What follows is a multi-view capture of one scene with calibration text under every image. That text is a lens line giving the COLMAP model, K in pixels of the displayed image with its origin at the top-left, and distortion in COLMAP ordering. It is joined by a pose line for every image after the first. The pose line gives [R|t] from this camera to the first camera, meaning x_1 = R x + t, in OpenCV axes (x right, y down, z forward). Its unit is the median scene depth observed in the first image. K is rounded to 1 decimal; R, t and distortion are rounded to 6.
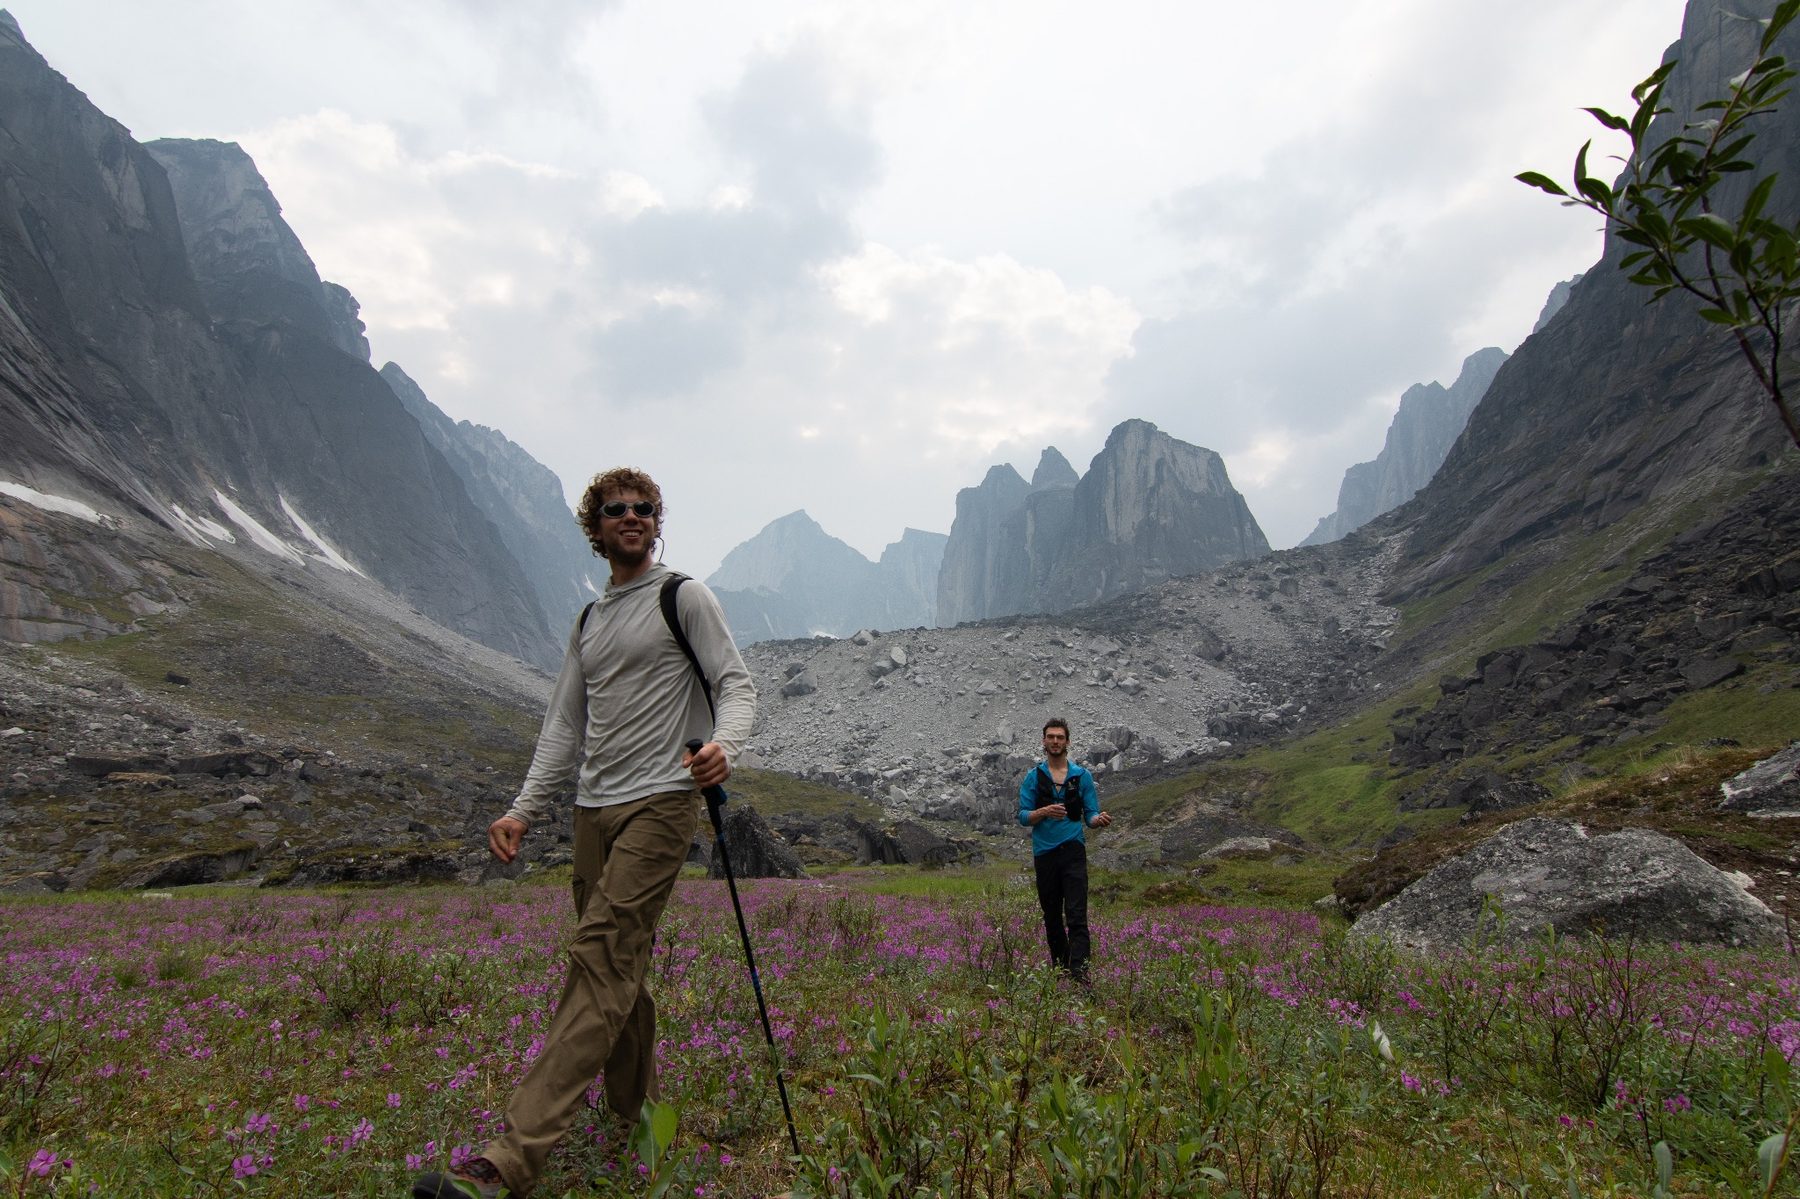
lens RADIAL K [[926.0, 0, 893.6], [0, 926.0, 596.3], [0, 0, 1]] dist [0.002979, -0.004651]
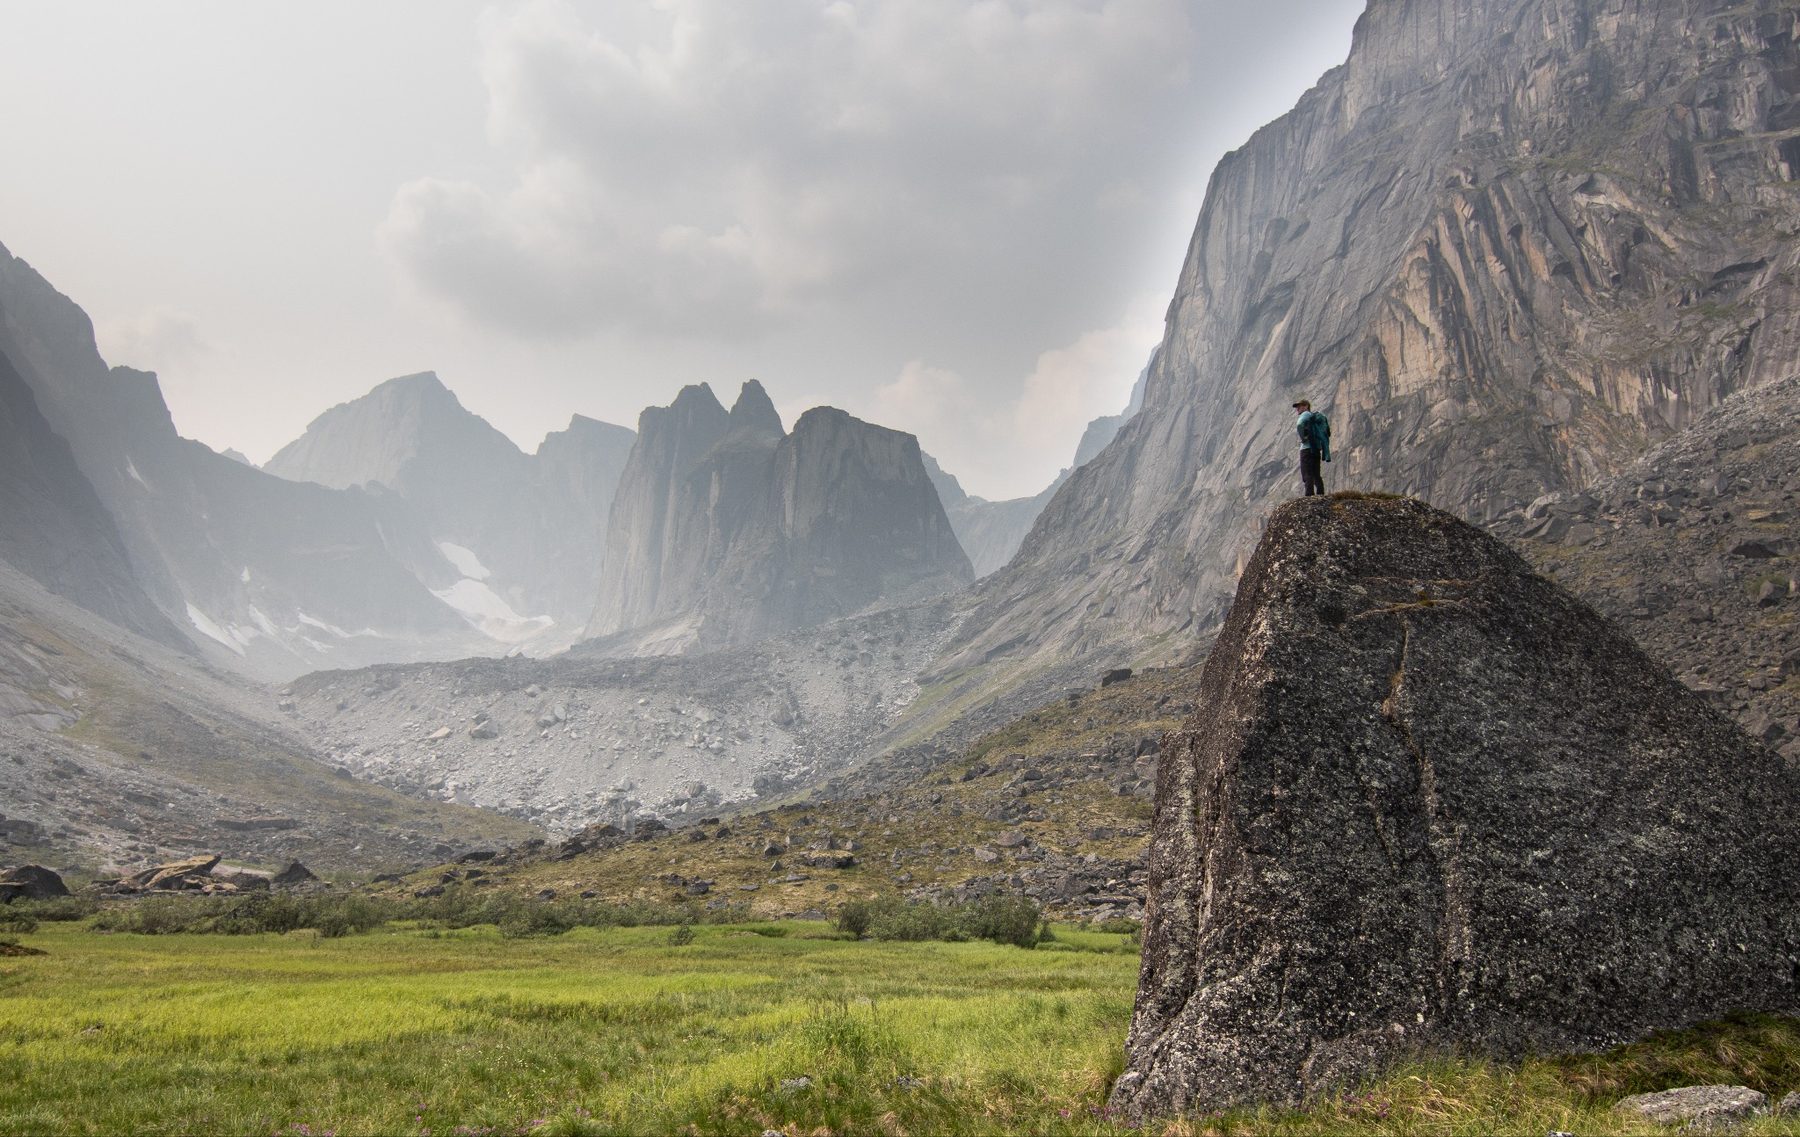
lens RADIAL K [[1329.0, 0, 897.8], [0, 1329.0, 586.3], [0, 0, 1]] dist [0.024199, -0.004944]
pose [[0.962777, 0.073574, 0.260090, -0.015655], [-0.096880, 0.992240, 0.077935, -0.125726], [-0.252338, -0.100231, 0.962434, -0.396601]]
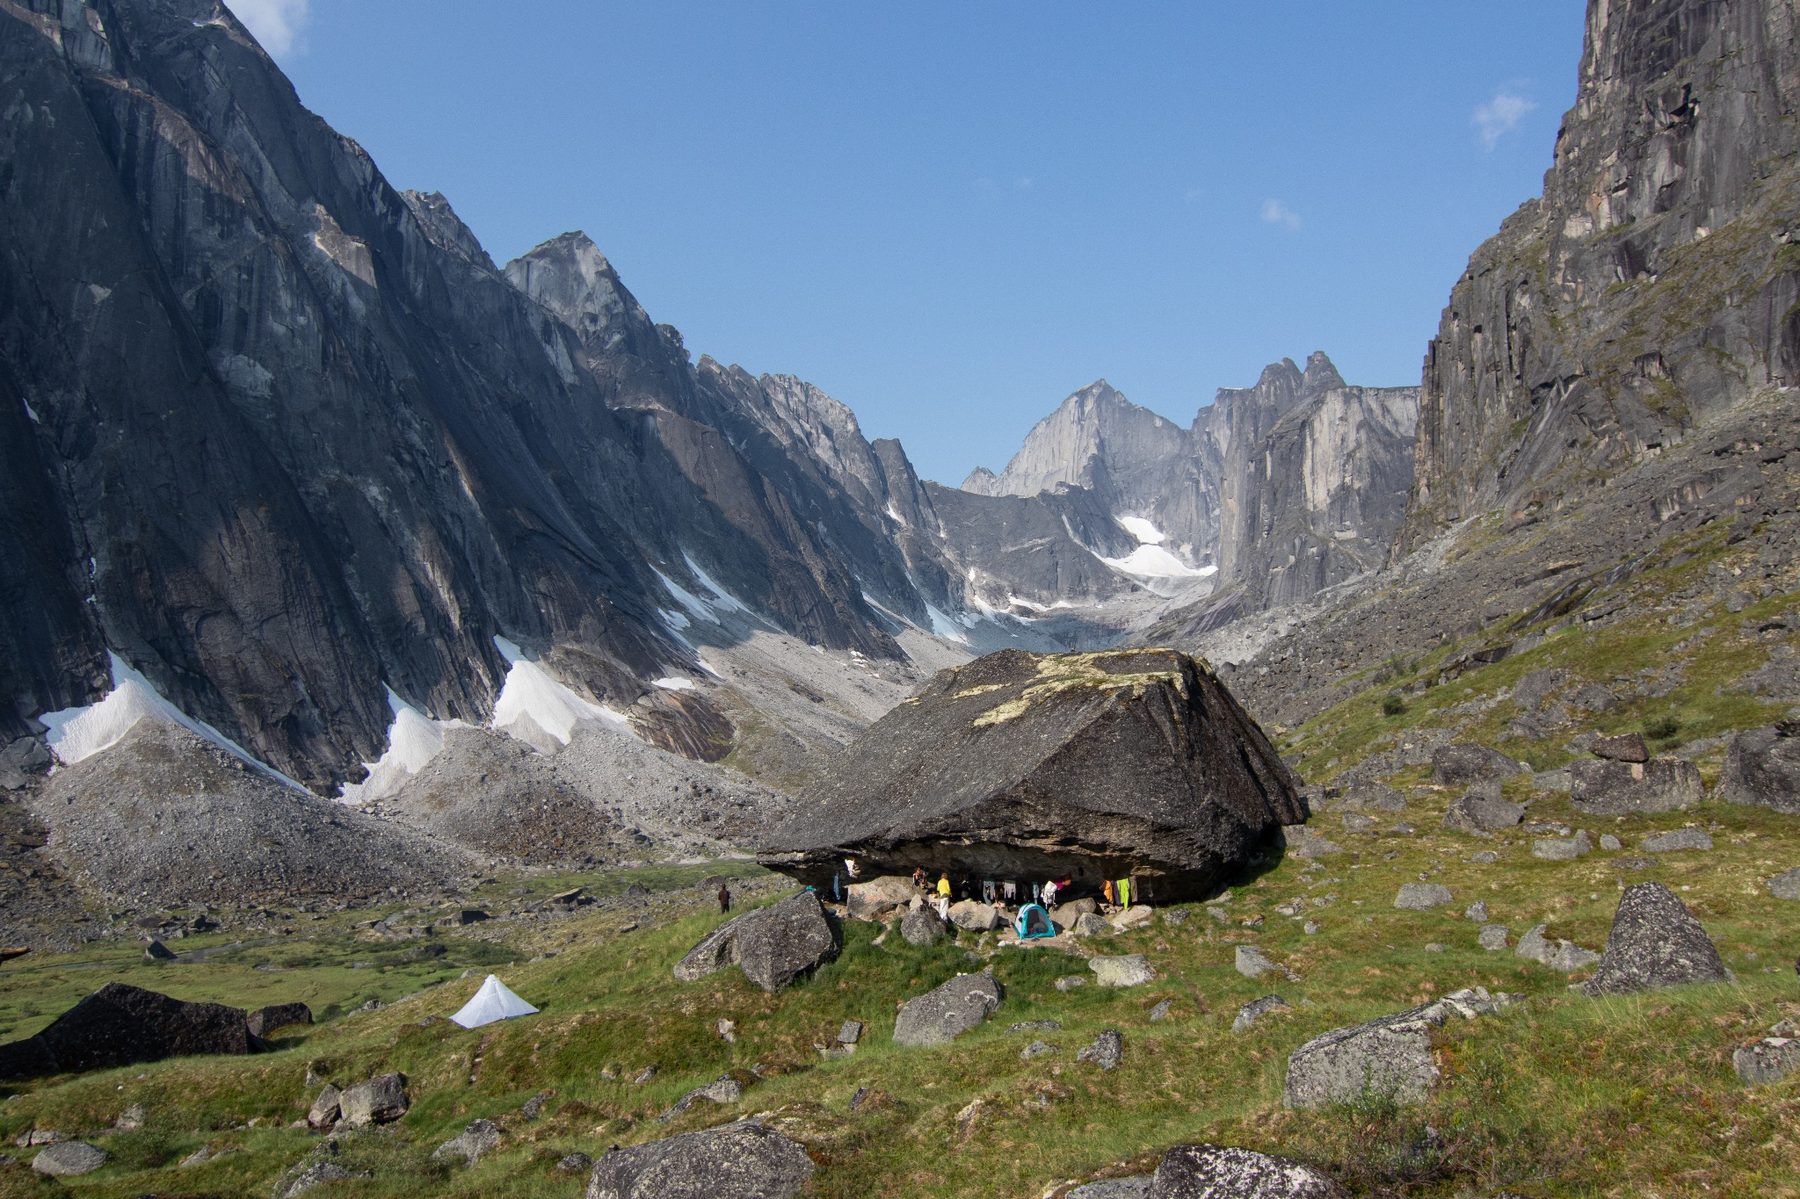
lens RADIAL K [[1175.7, 0, 893.1], [0, 1175.7, 596.2], [0, 0, 1]] dist [0.003545, -0.000414]
pose [[0.941862, -0.066007, -0.329452, 0.220615], [0.119353, 0.982294, 0.144409, -0.222027], [0.314087, -0.175334, 0.933063, -0.539796]]
